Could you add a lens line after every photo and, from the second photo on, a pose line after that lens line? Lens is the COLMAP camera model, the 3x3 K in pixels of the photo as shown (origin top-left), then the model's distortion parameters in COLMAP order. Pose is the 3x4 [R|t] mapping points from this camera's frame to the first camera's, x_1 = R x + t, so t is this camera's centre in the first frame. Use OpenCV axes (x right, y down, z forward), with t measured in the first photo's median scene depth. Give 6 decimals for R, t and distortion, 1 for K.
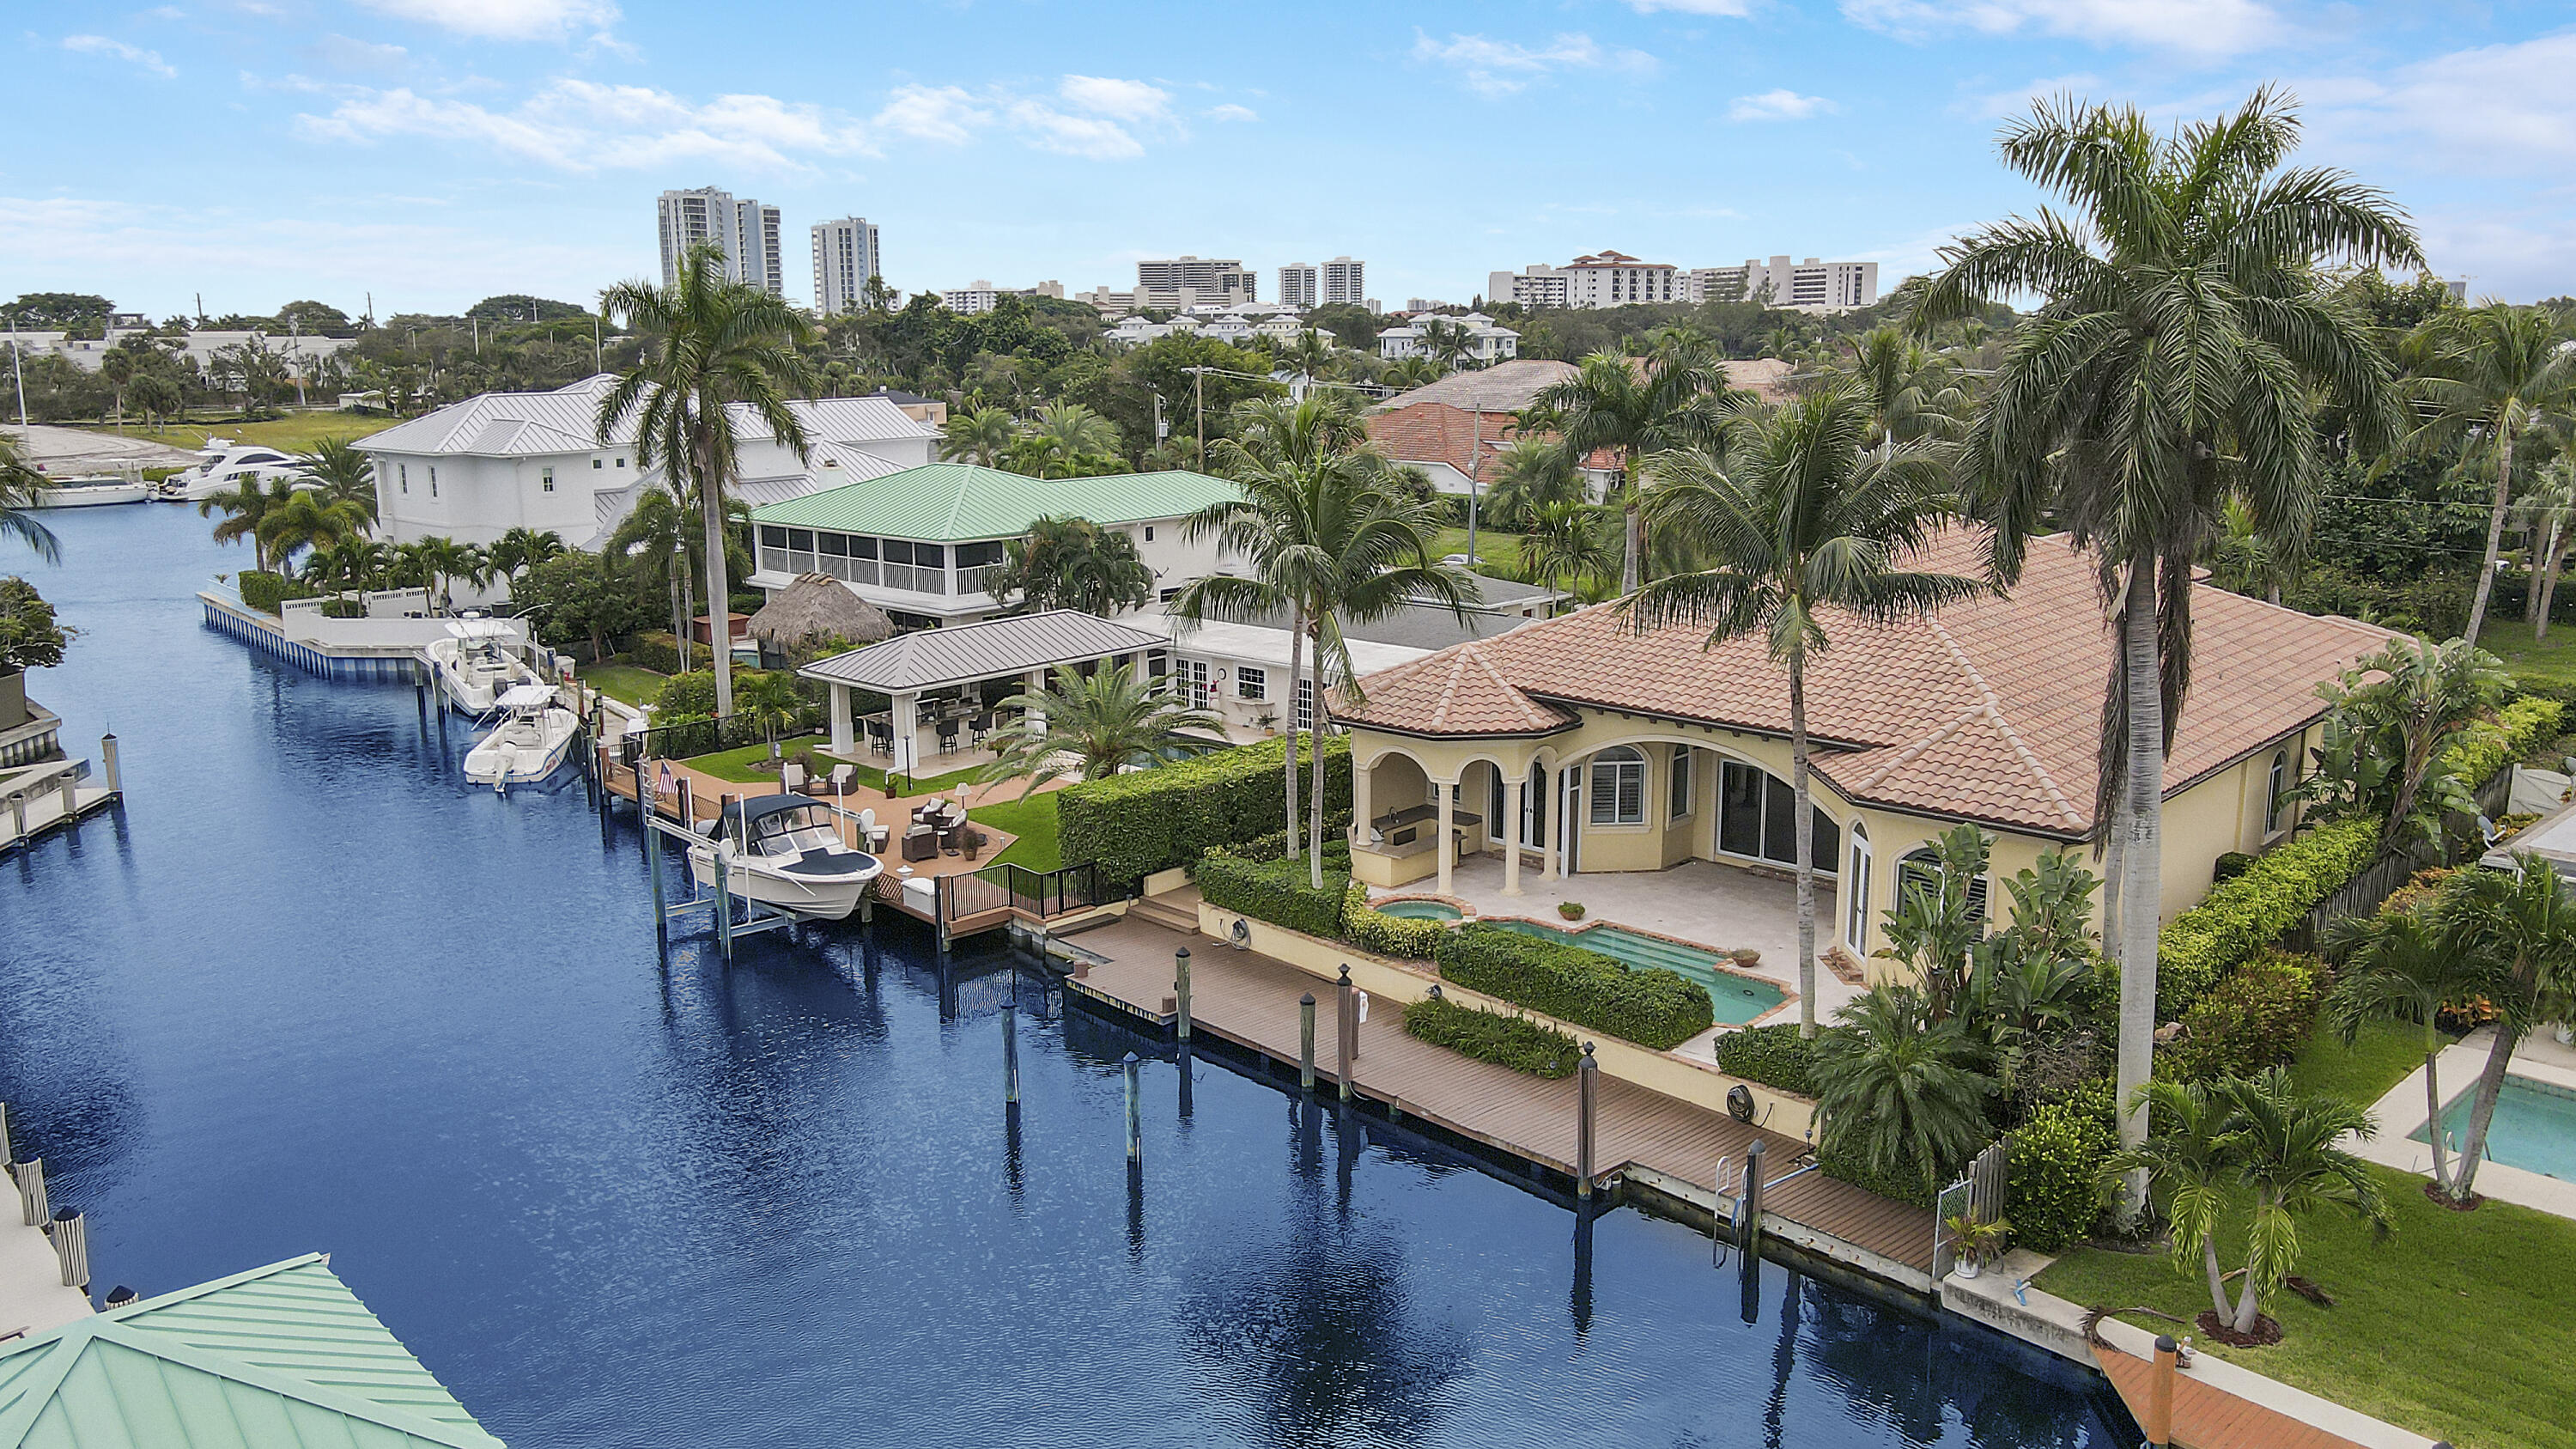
lens RADIAL K [[1899.0, 0, 1277.0], [0, 1899.0, 666.2], [0, 0, 1]] dist [0.009561, 0.001016]
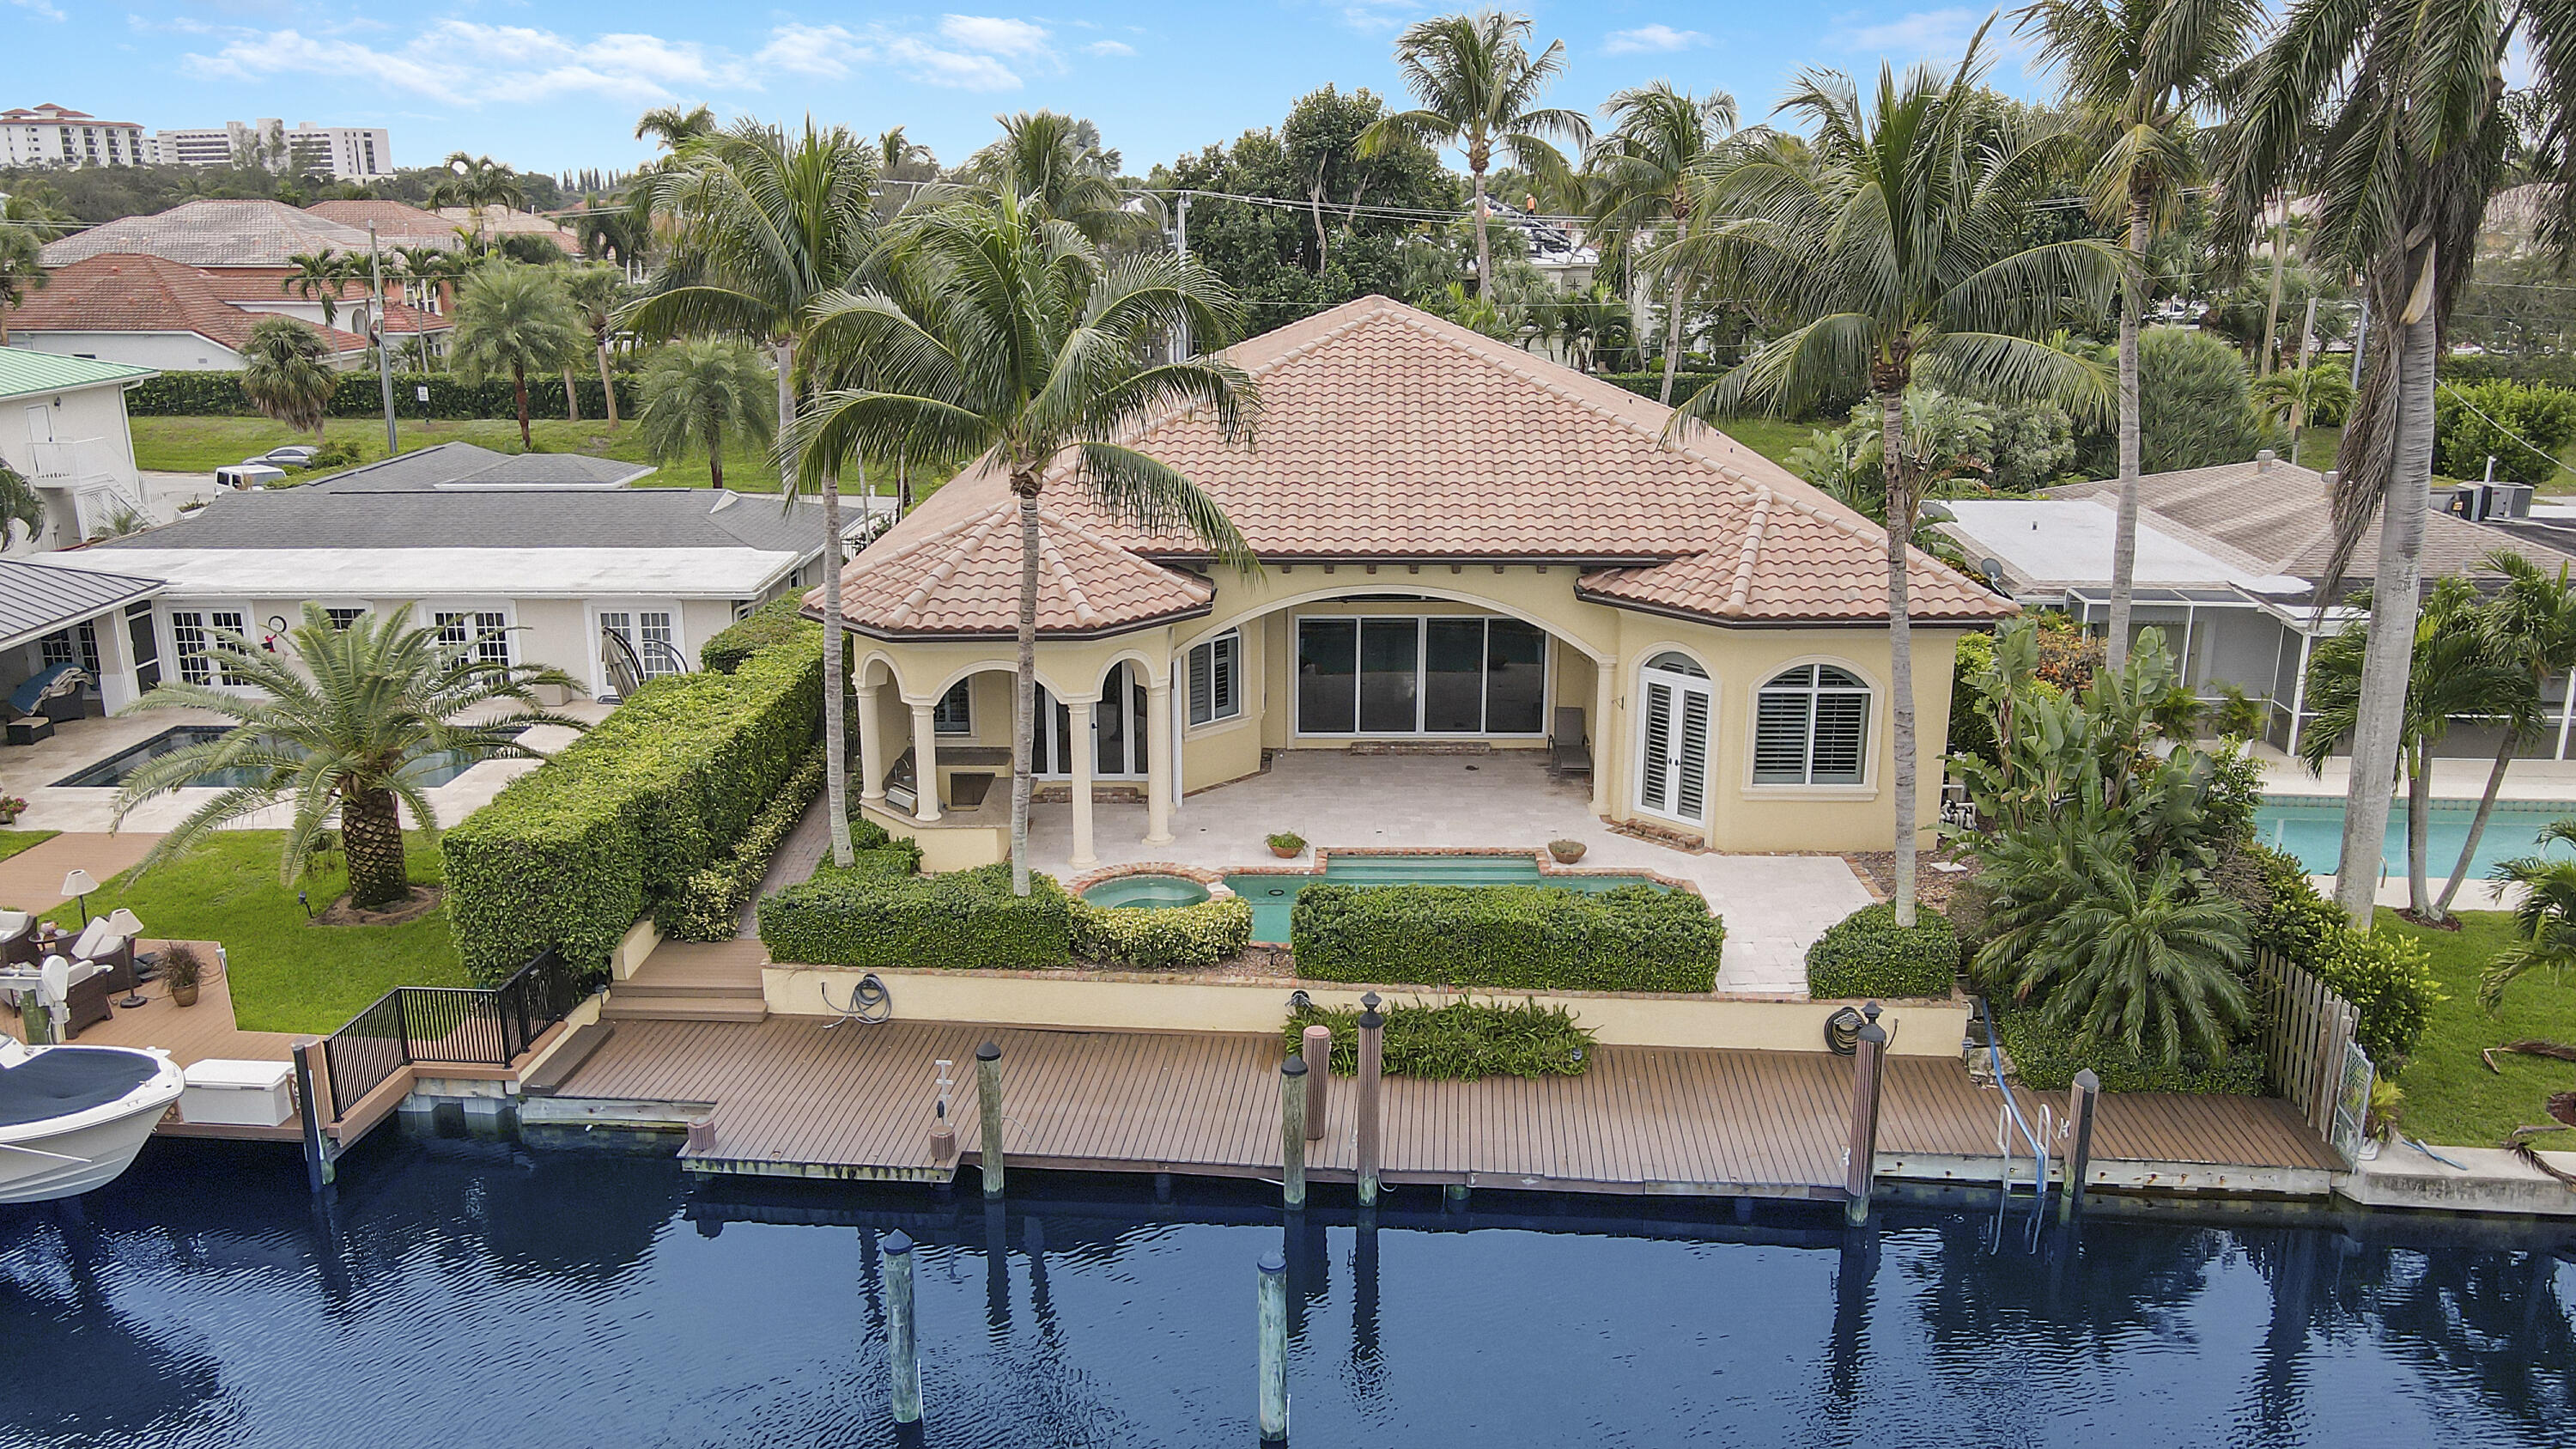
lens RADIAL K [[1914.8, 0, 1240.8], [0, 1914.8, 713.3], [0, 0, 1]] dist [0.011133, 0.001916]
pose [[0.747696, -0.168477, 0.642313, -0.313956], [0.116477, 0.985557, 0.122922, -0.011655], [-0.653746, -0.017094, 0.756521, 0.459765]]
